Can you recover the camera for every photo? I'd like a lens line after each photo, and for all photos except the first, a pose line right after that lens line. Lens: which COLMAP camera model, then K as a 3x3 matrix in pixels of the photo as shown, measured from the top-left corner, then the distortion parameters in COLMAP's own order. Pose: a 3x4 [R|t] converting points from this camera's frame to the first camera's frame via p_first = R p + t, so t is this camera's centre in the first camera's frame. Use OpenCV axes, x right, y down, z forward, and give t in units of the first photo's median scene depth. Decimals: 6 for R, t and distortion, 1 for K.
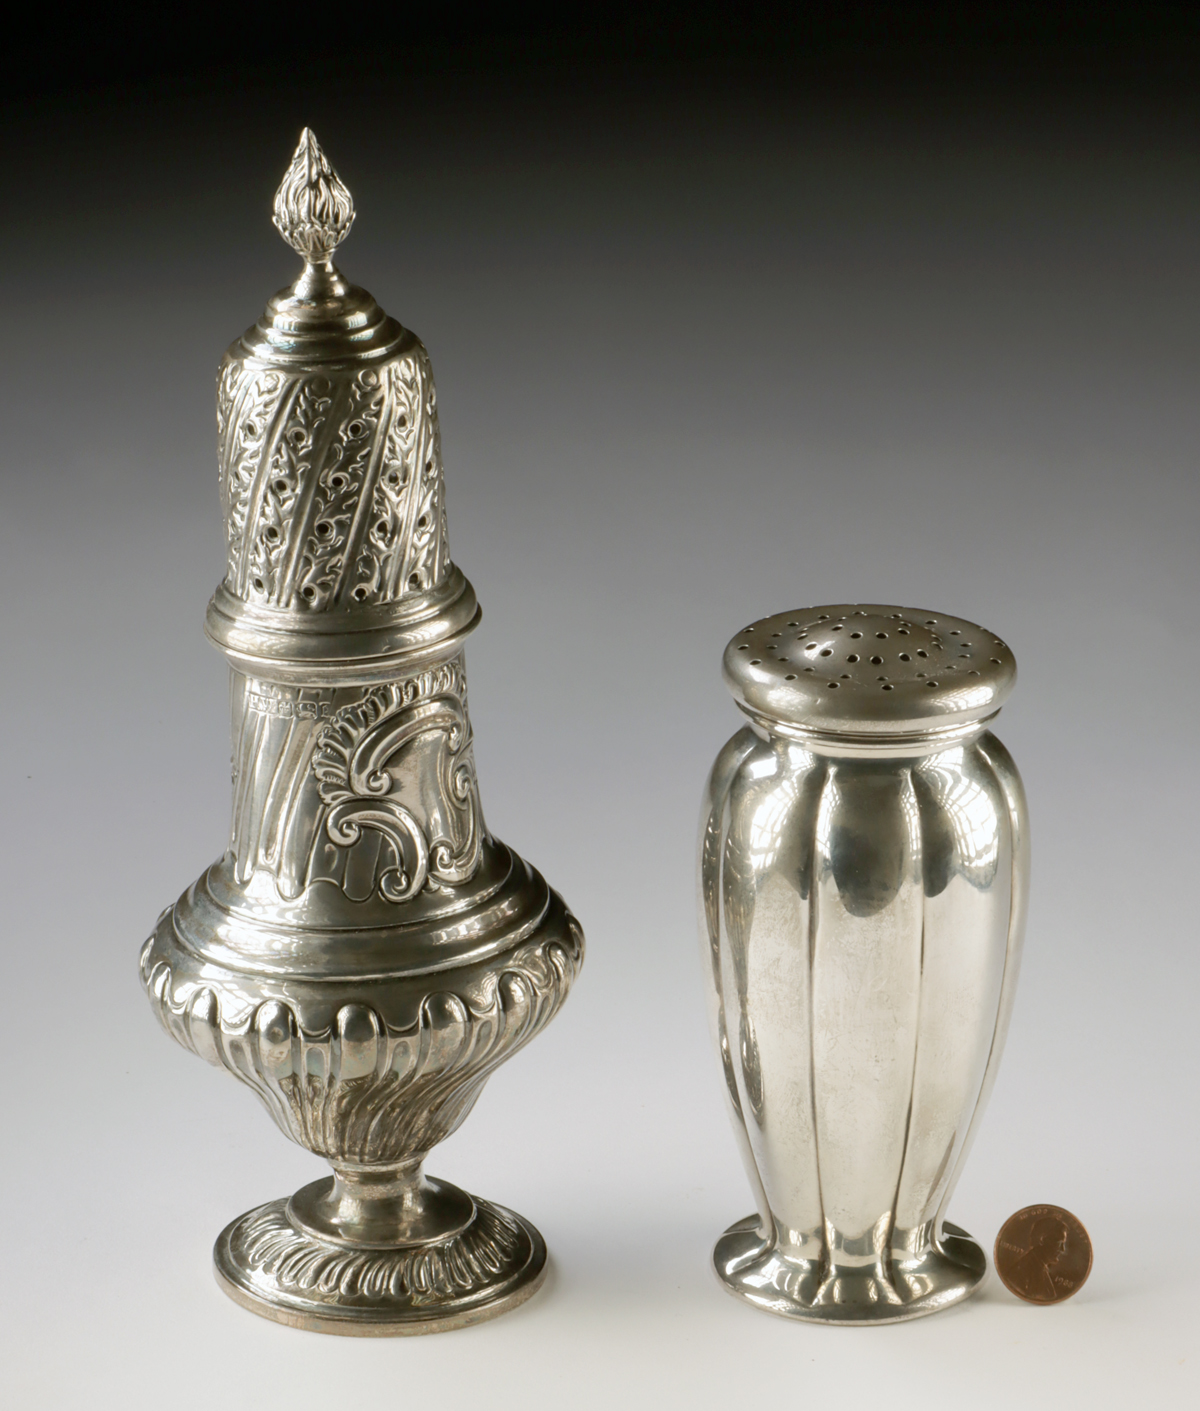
lens RADIAL K [[5667.6, 0, 600.3], [0, 5667.6, 705.2], [0, 0, 1]] dist [-0.084603, 0.000000]
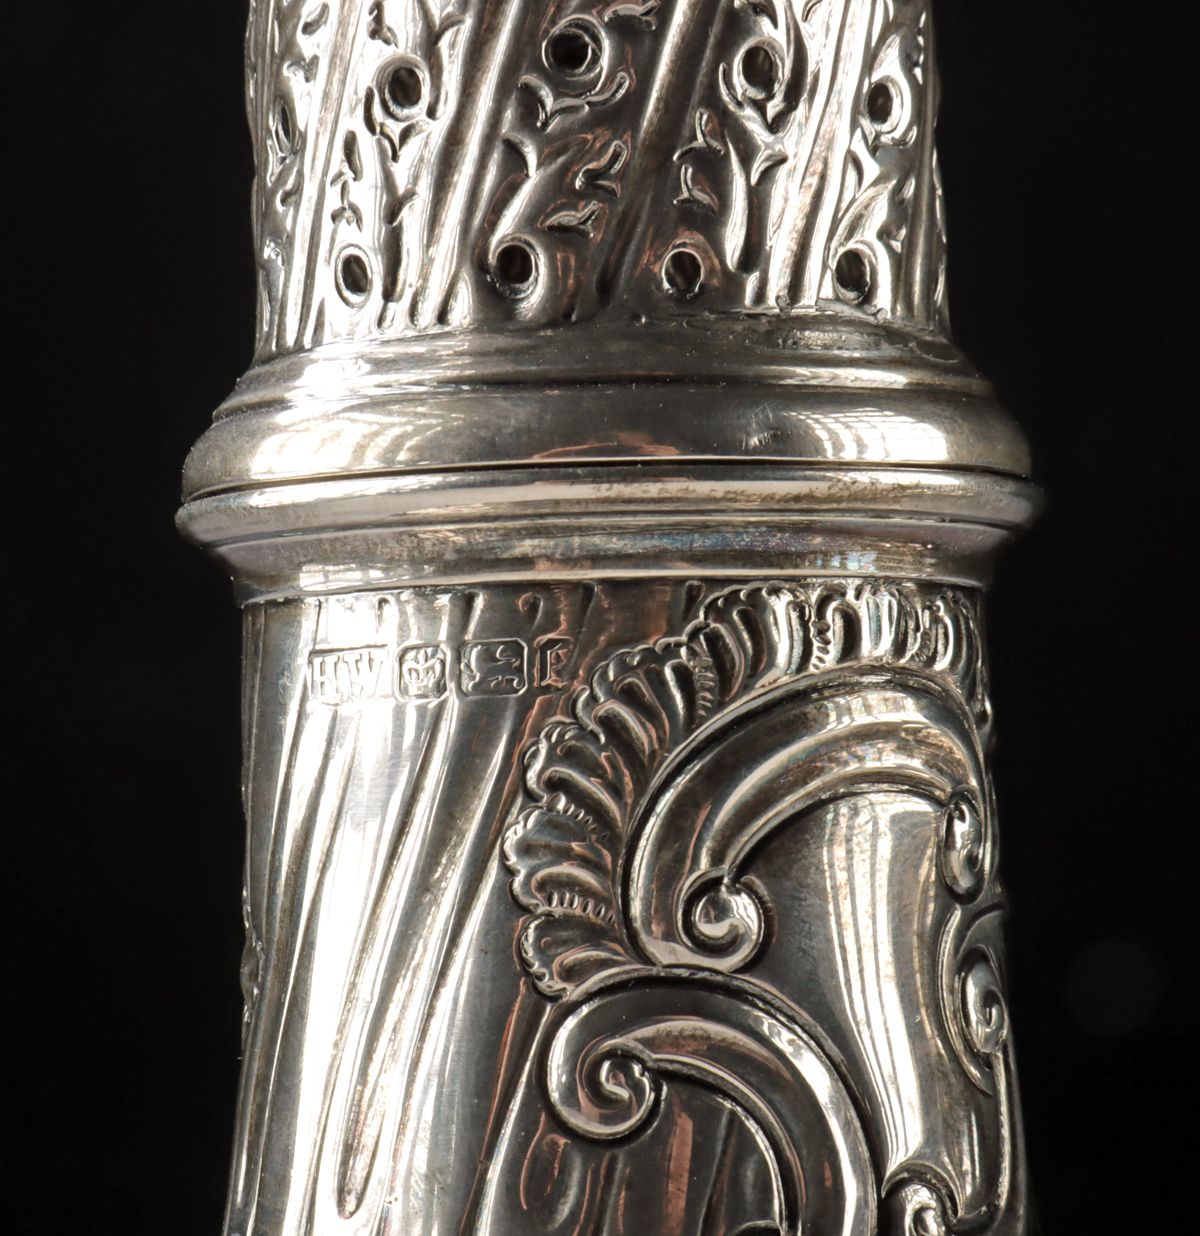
lens RADIAL K [[5001.5, 0, 599.4], [0, 5001.5, 618.1], [0, 0, 1]] dist [-0.180462, 0.000000]
pose [[0.999427, 0.017748, -0.028810, -0.038612], [-0.026845, 0.934199, -0.355741, 0.093842], [0.020601, 0.356310, 0.934141, 0.751403]]
